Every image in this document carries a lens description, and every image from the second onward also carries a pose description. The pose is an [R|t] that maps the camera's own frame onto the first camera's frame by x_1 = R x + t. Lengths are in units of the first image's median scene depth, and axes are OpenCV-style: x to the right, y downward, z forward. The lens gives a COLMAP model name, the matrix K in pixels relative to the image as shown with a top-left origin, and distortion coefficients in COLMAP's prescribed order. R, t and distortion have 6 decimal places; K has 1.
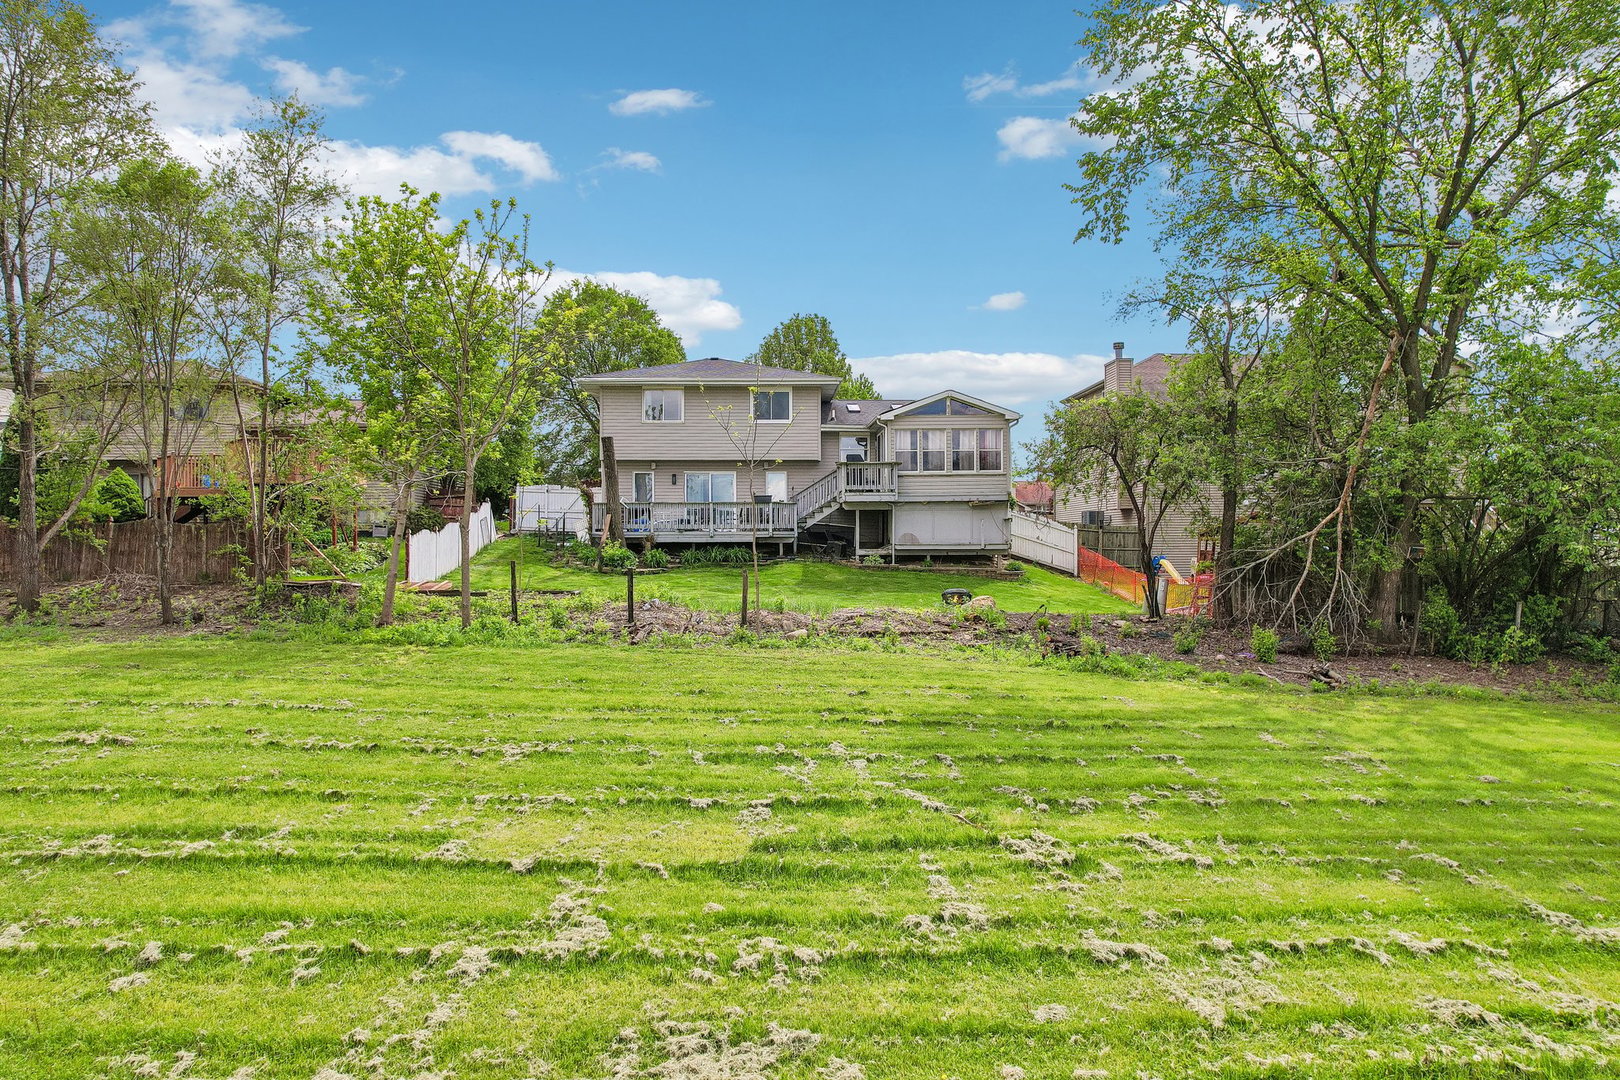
lens RADIAL K [[1086.0, 0, 810.0], [0, 1086.0, 540.0], [0, 0, 1]] dist [-0.003202, -0.000561]
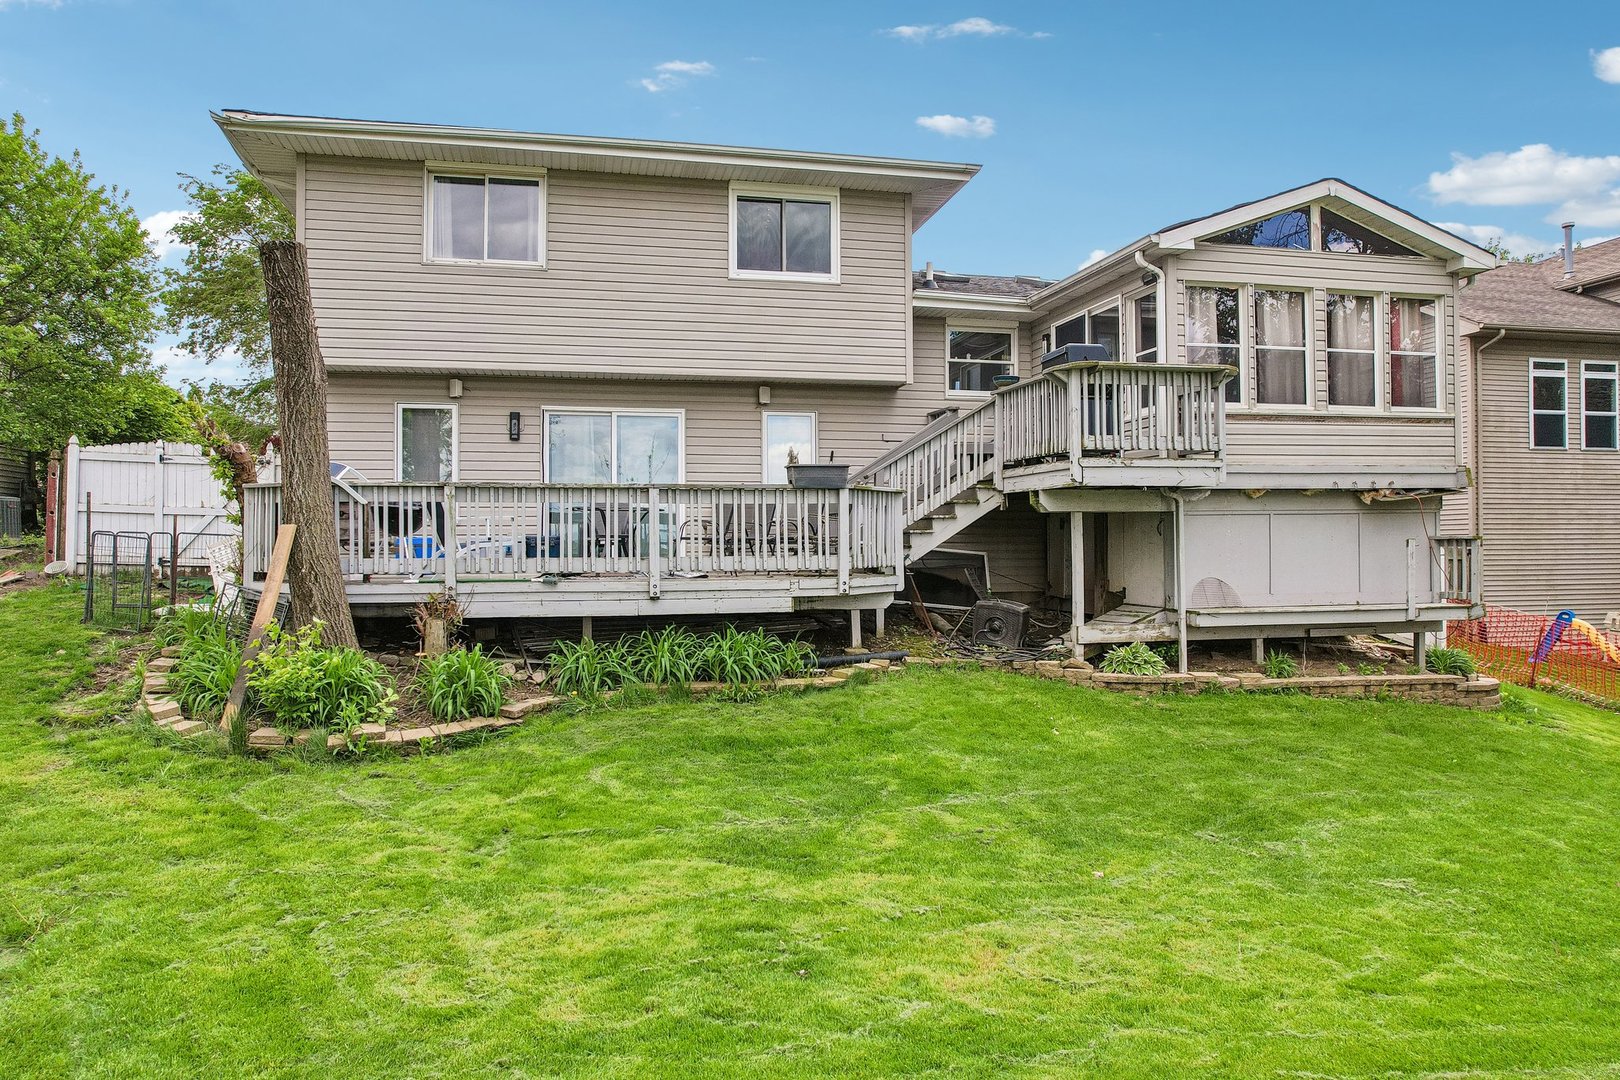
lens RADIAL K [[1013.0, 0, 810.0], [0, 1013.0, 540.0], [0, 0, 1]] dist [-0.001967, 0.000338]
pose [[0.981421, 0.000230, 0.191868, -0.101006], [-0.000143, 1.000000, -0.000468, -0.018899], [-0.191868, 0.000432, 0.981421, 0.701719]]
